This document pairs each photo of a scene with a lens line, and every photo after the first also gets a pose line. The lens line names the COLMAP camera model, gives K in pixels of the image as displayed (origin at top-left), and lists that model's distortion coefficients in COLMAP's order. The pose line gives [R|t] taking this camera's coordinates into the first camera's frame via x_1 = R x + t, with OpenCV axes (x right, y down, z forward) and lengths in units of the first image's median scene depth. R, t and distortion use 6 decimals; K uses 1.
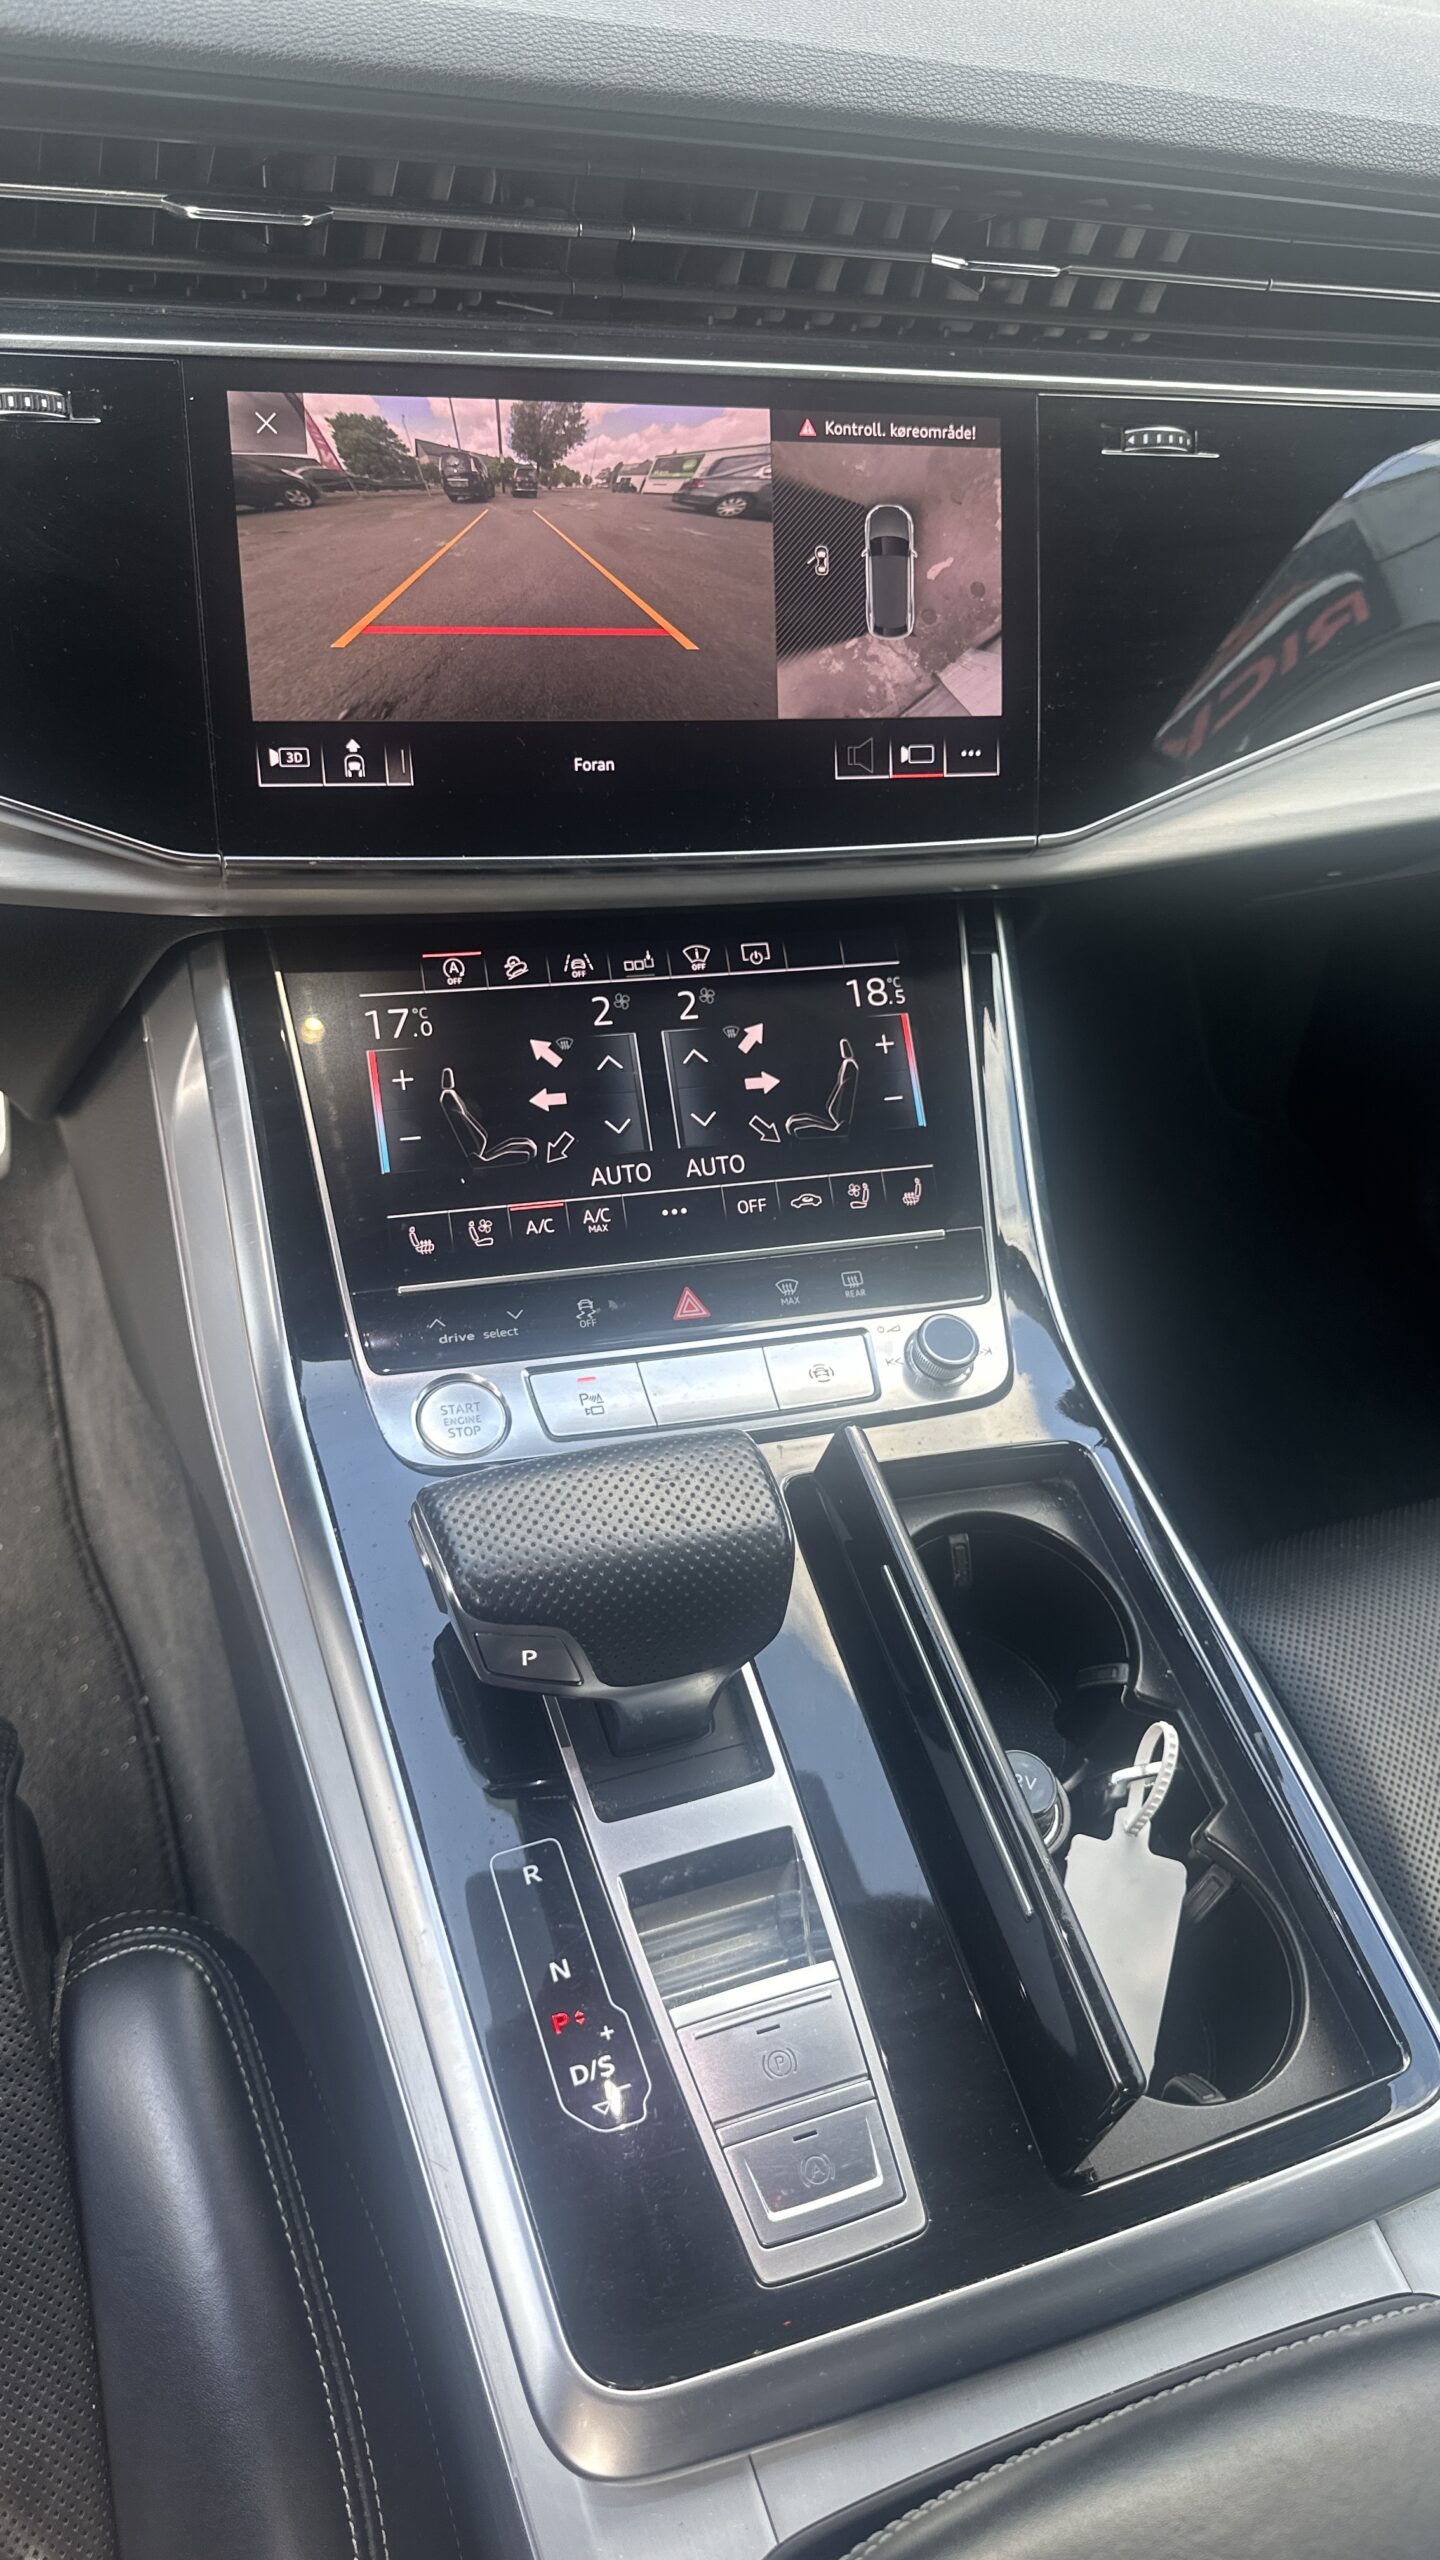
lens RADIAL K [[1778.5, 0, 720.0], [0, 1778.5, 1280.0], [0, 0, 1]] dist [0.127757, -0.264446]
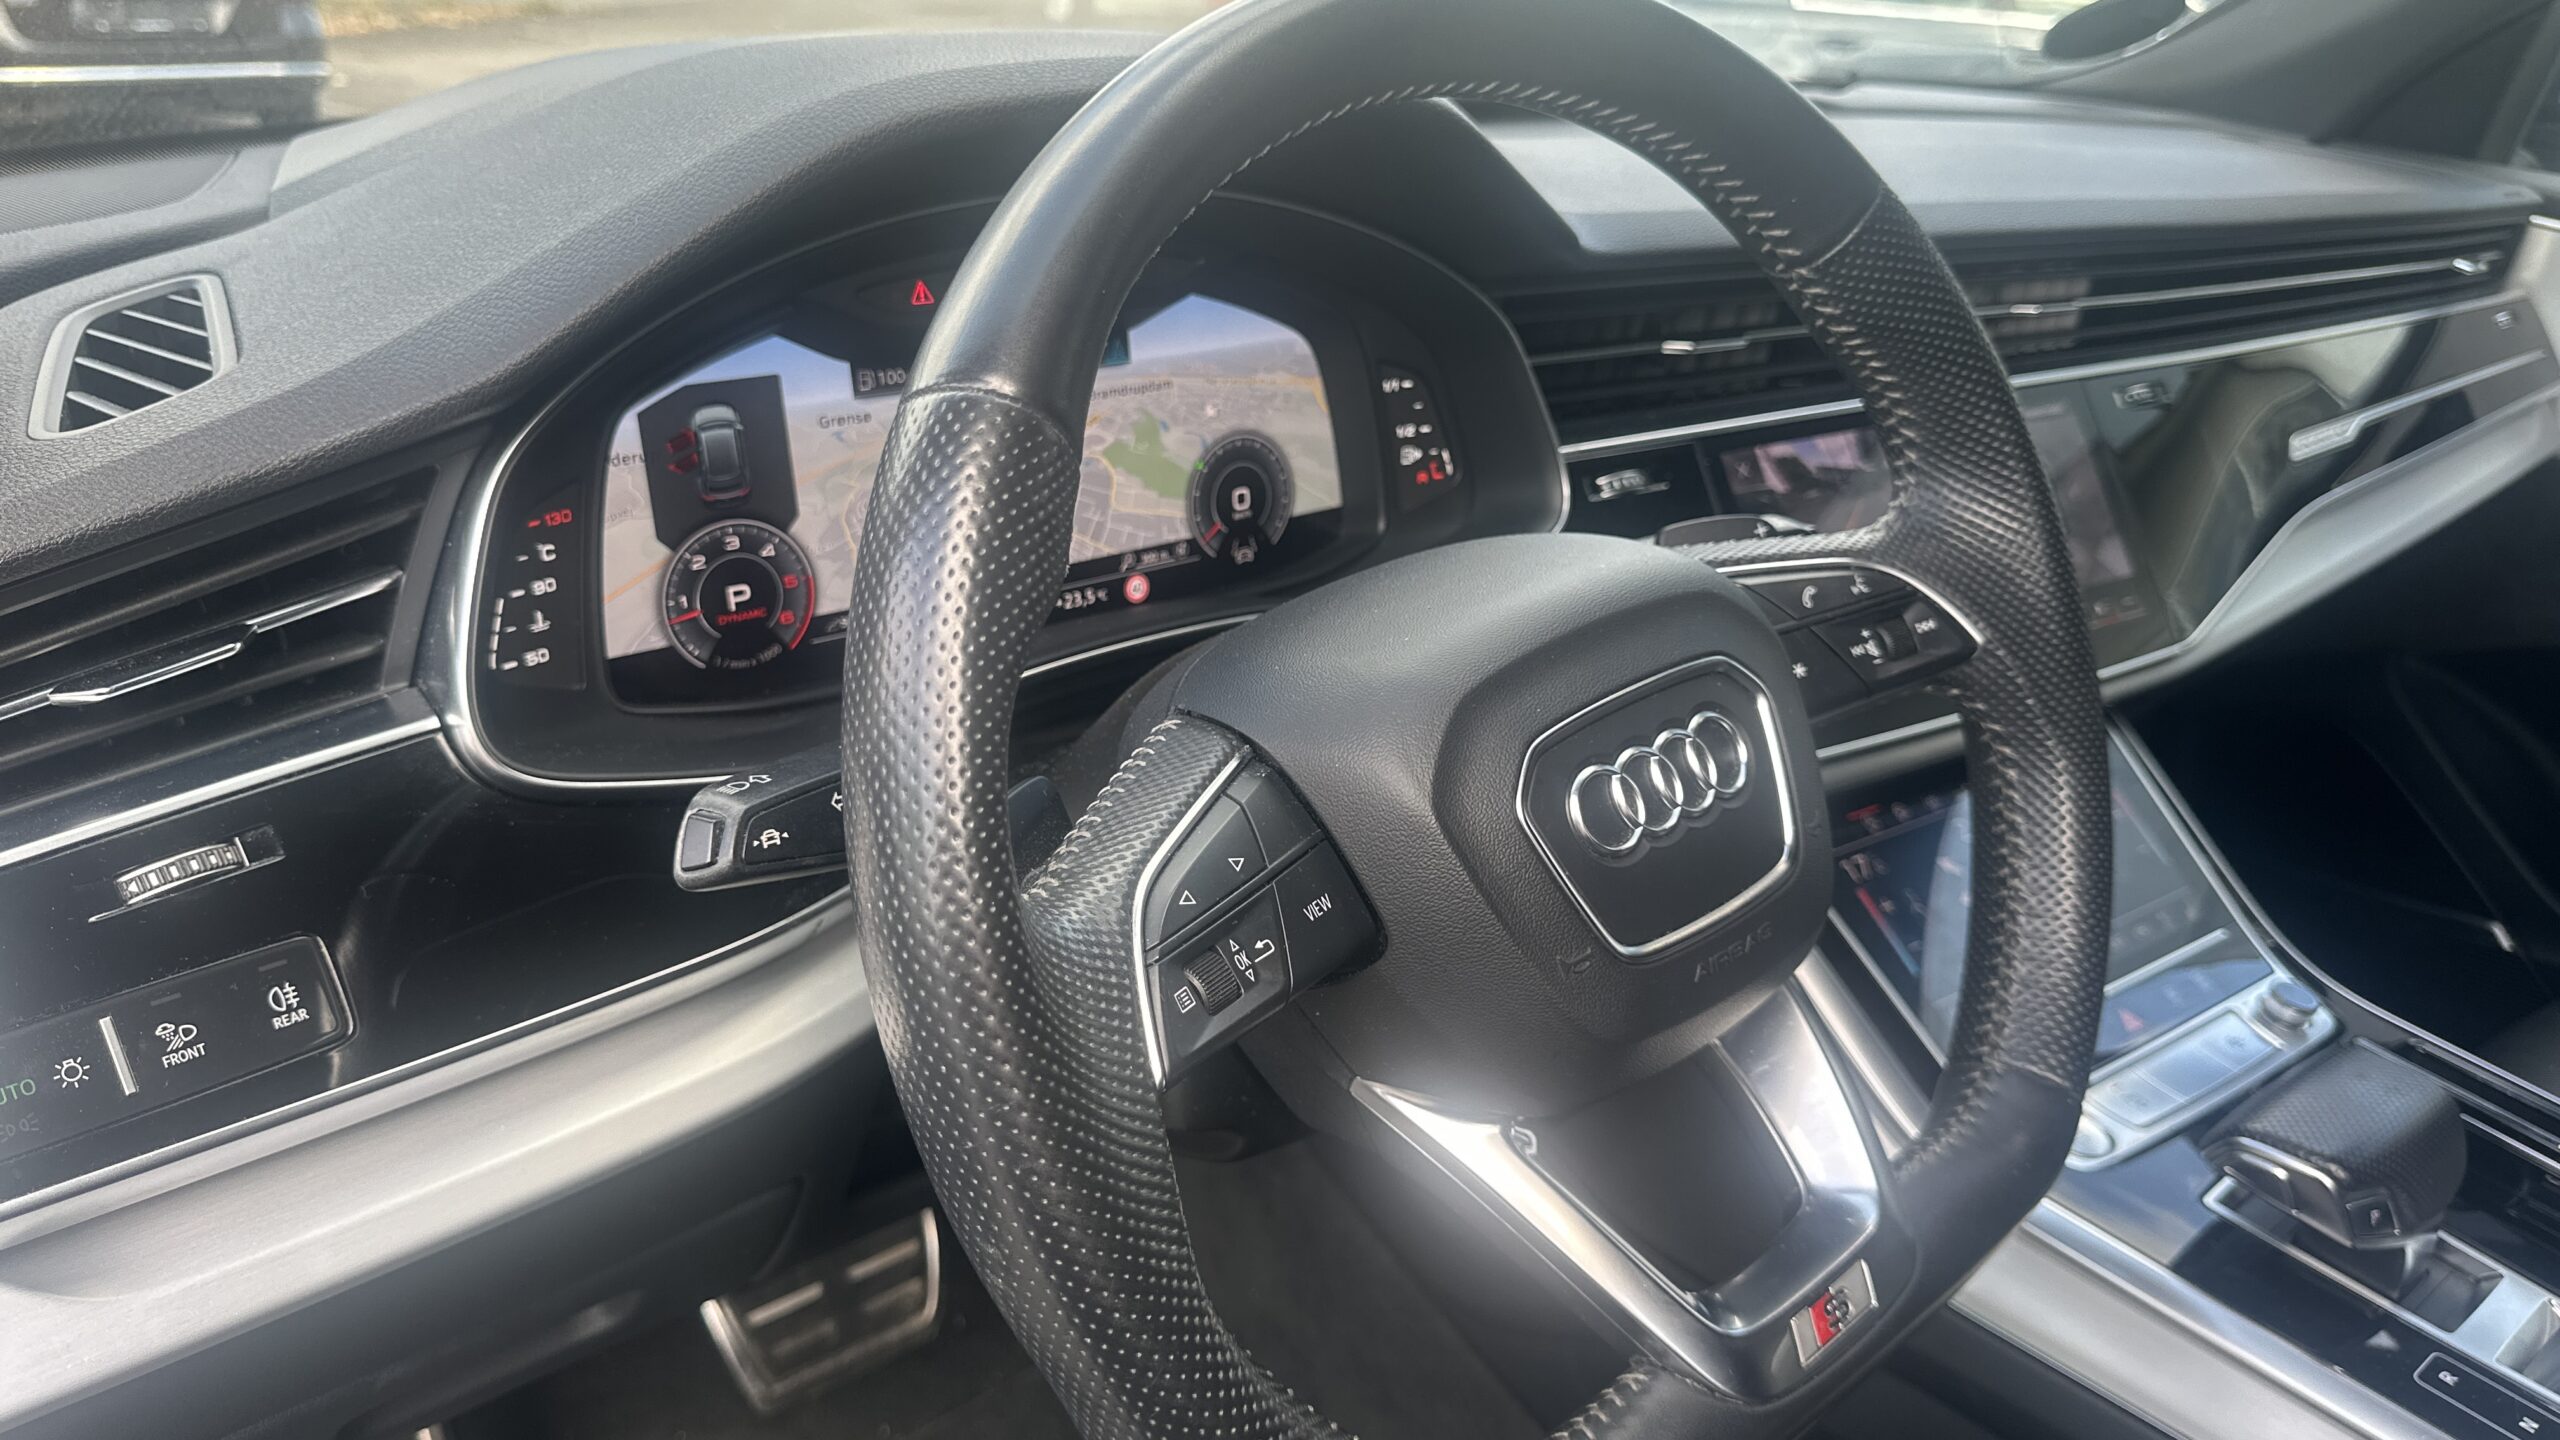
lens RADIAL K [[1845.1, 0, 1279.0], [0, 1845.1, 702.6], [0, 0, 1]] dist [0.091408, -0.158892]
pose [[0.934613, -0.209436, 0.287462, -0.937173], [0.296990, 0.904260, -0.306775, 0.037978], [-0.195691, 0.372089, 0.907334, -0.192620]]
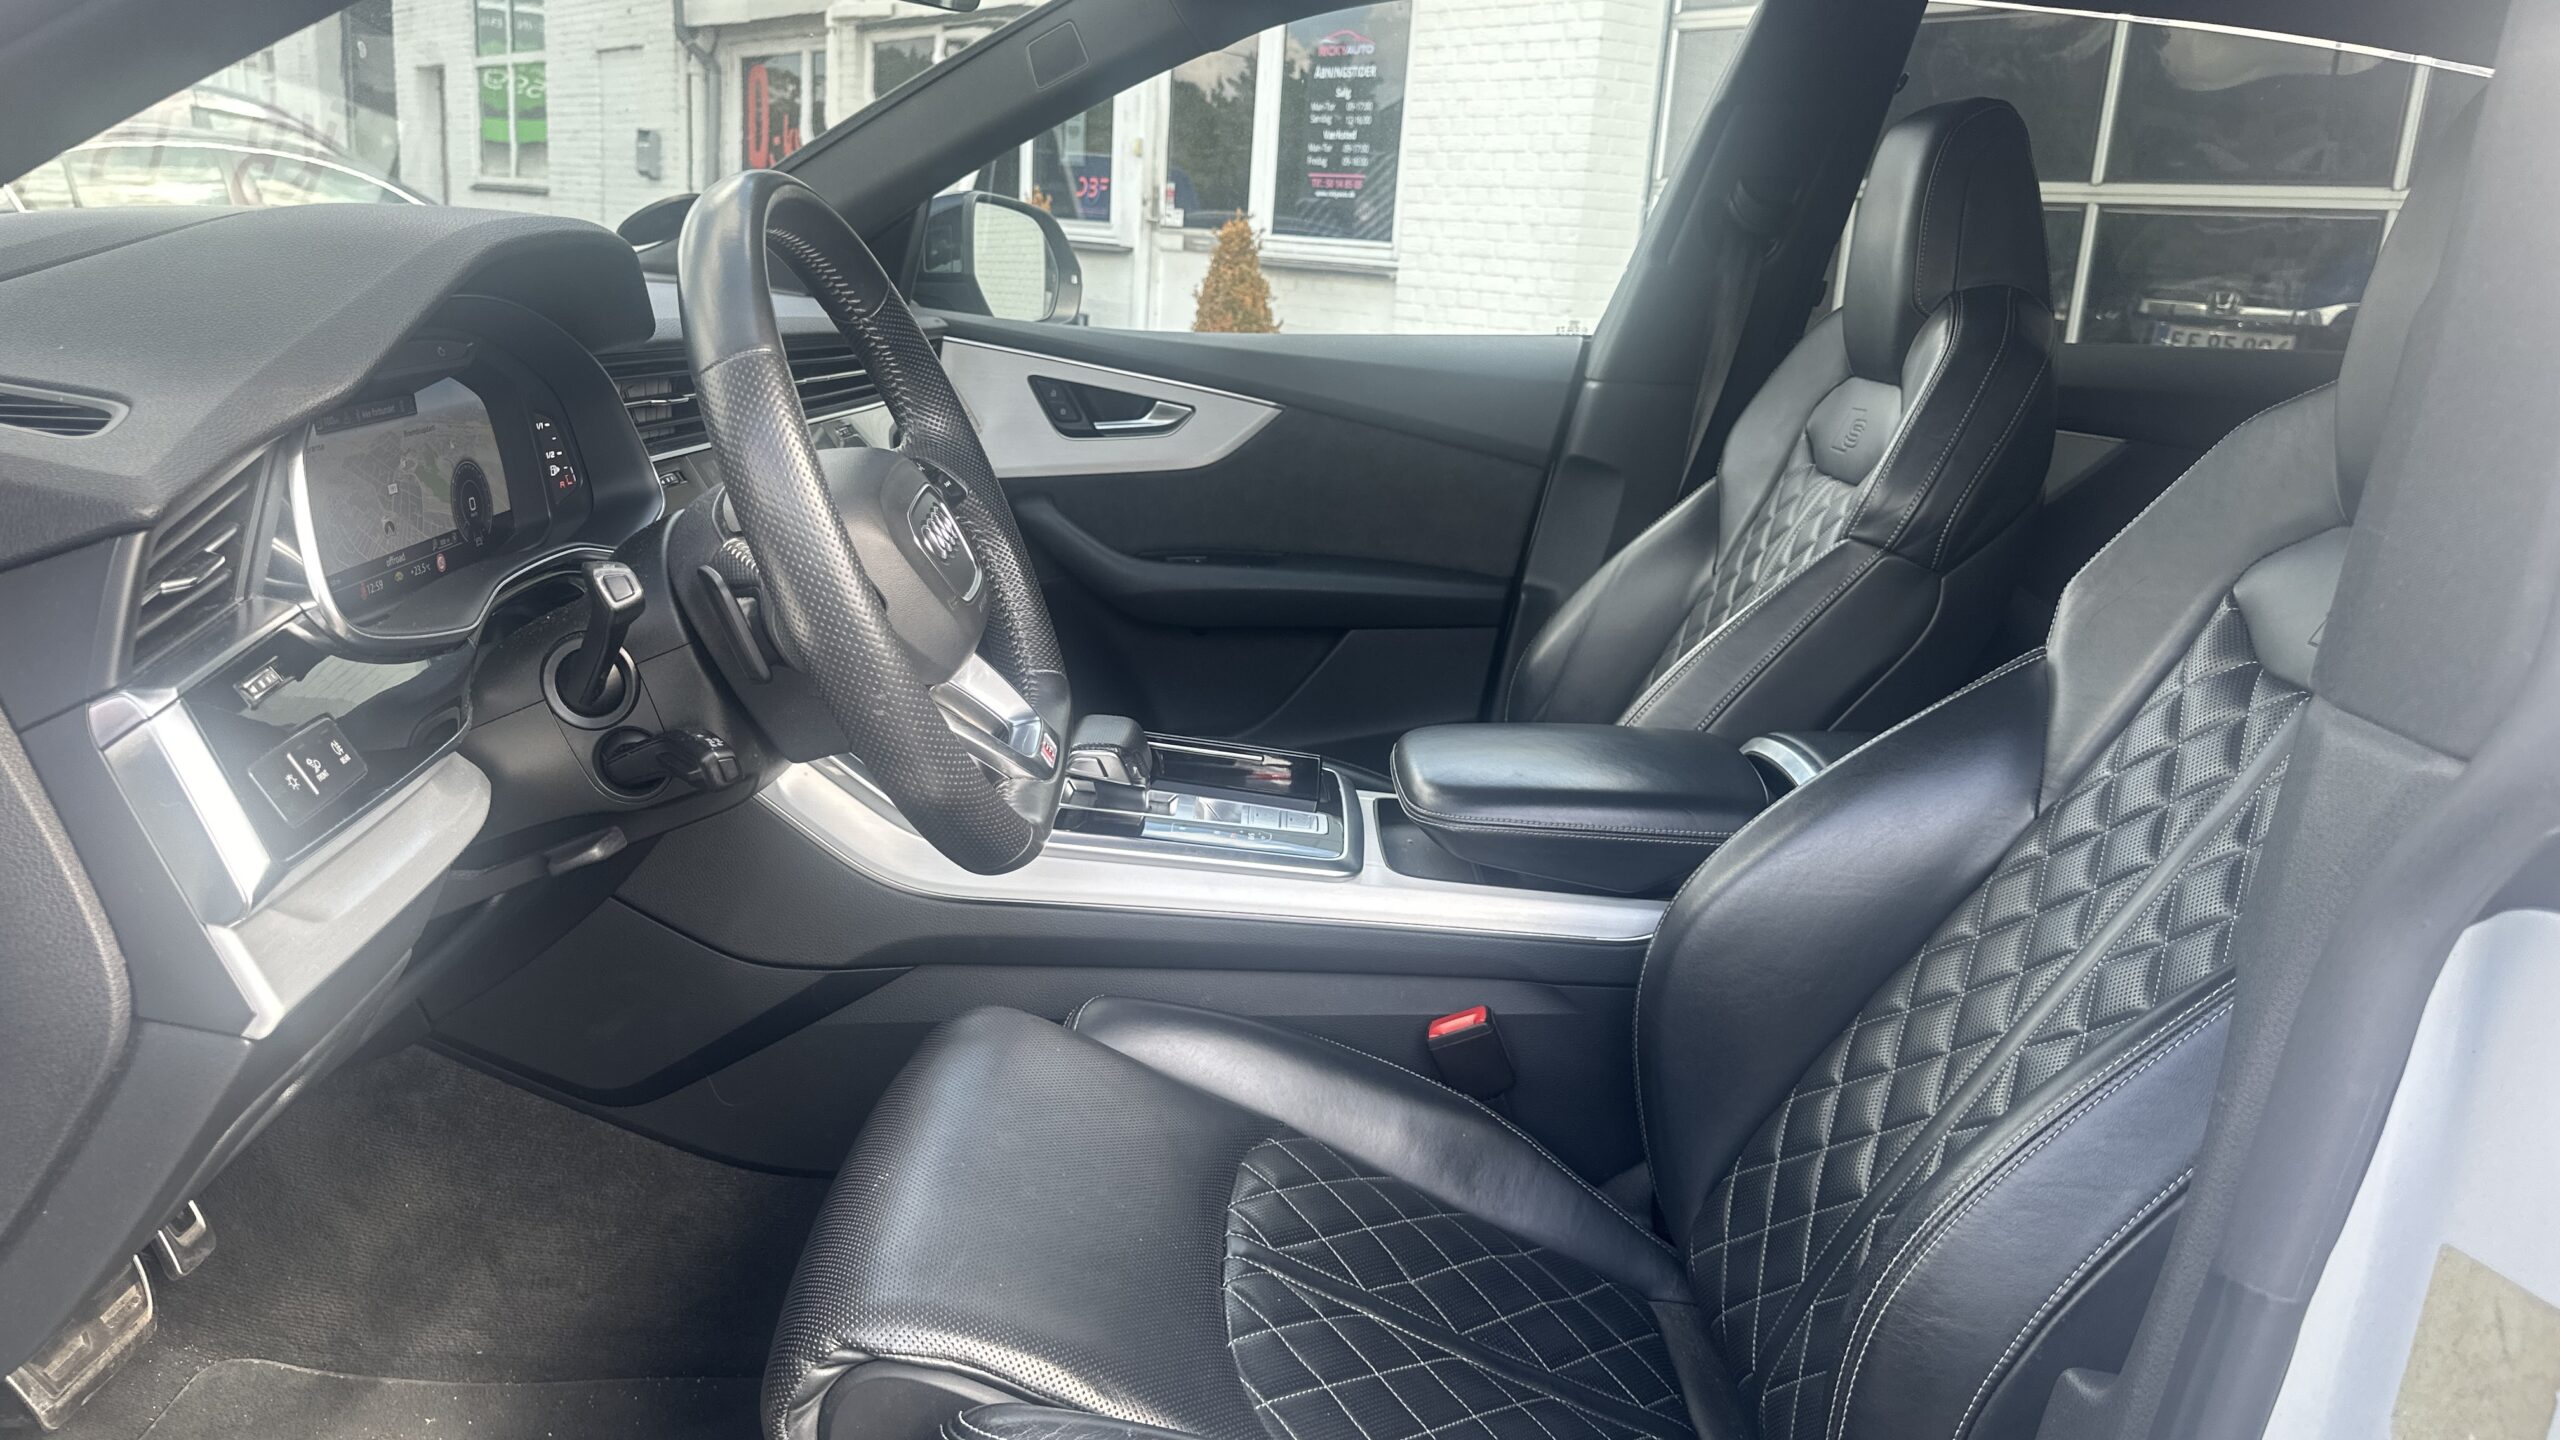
lens RADIAL K [[1829.5, 0, 1298.1], [0, 1829.5, 707.1], [0, 0, 1]] dist [0.133931, -0.241076]
pose [[0.322843, -0.324063, 0.889244, -1.998771], [0.647631, 0.760789, 0.042126, 0.140948], [-0.690179, 0.562302, 0.455489, -0.423666]]
